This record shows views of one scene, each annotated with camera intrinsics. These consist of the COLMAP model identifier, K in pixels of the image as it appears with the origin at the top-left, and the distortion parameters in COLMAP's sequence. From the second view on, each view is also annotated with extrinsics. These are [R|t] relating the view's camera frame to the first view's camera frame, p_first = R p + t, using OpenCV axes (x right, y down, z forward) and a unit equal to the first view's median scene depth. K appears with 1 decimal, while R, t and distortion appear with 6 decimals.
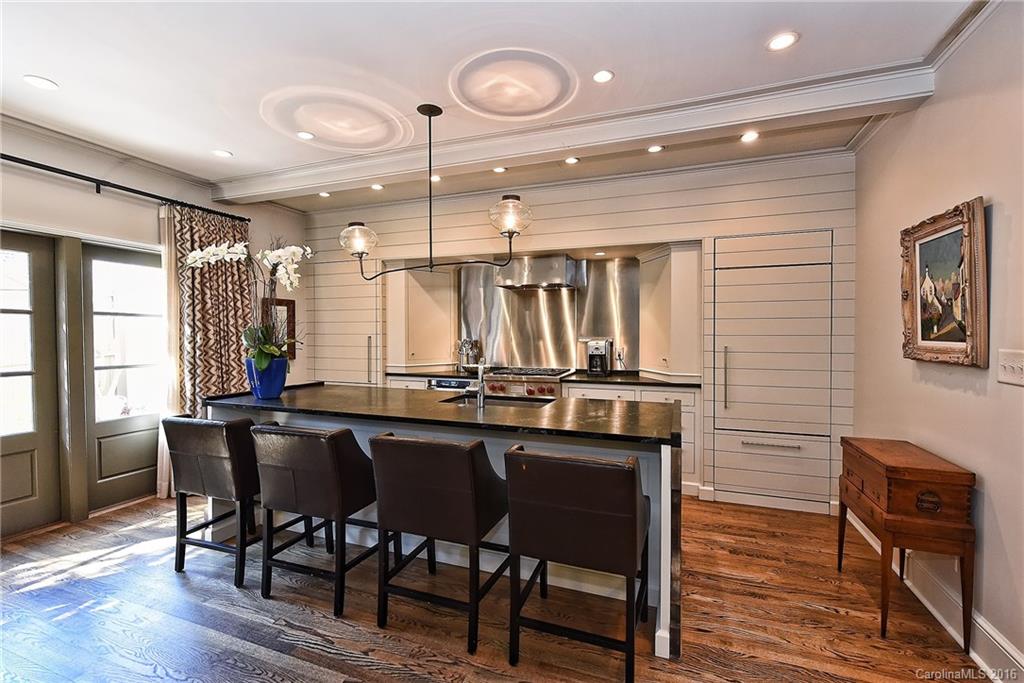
lens RADIAL K [[444.8, 0, 512.0], [0, 444.8, 341.5], [0, 0, 1]] dist [-0.001930, -0.000798]
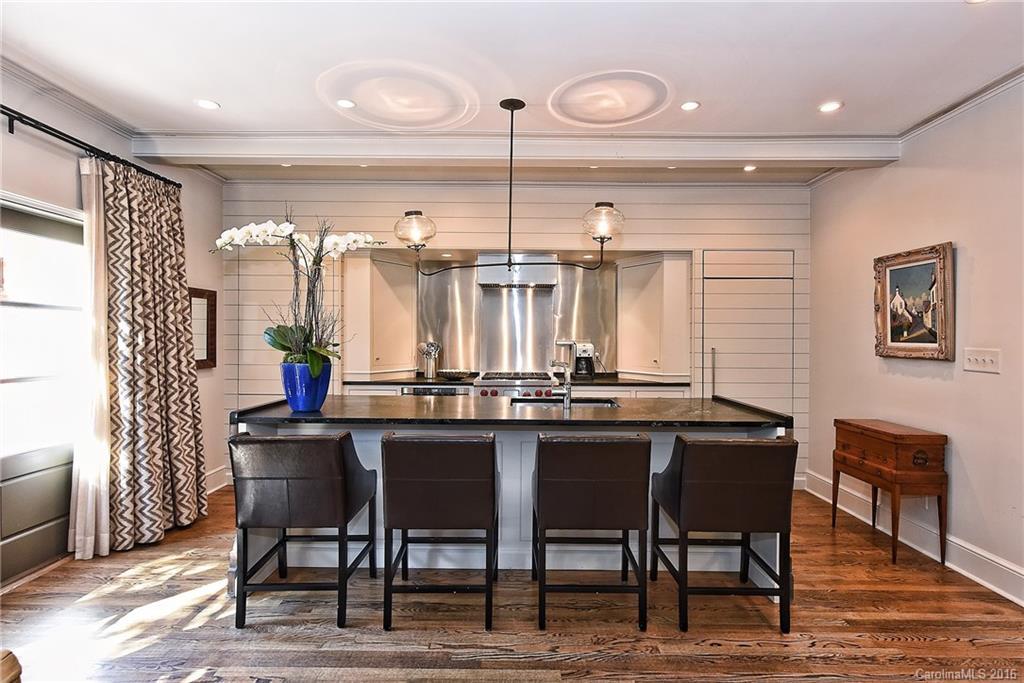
lens RADIAL K [[514.6, 0, 515.9], [0, 514.6, 341.2], [0, 0, 1]] dist [0.000347, 0.000181]
pose [[0.938532, 0.001984, 0.345186, -0.417636], [0.001085, 0.999962, -0.008697, 0.004226], [-0.345190, 0.008537, 0.938494, -0.038087]]
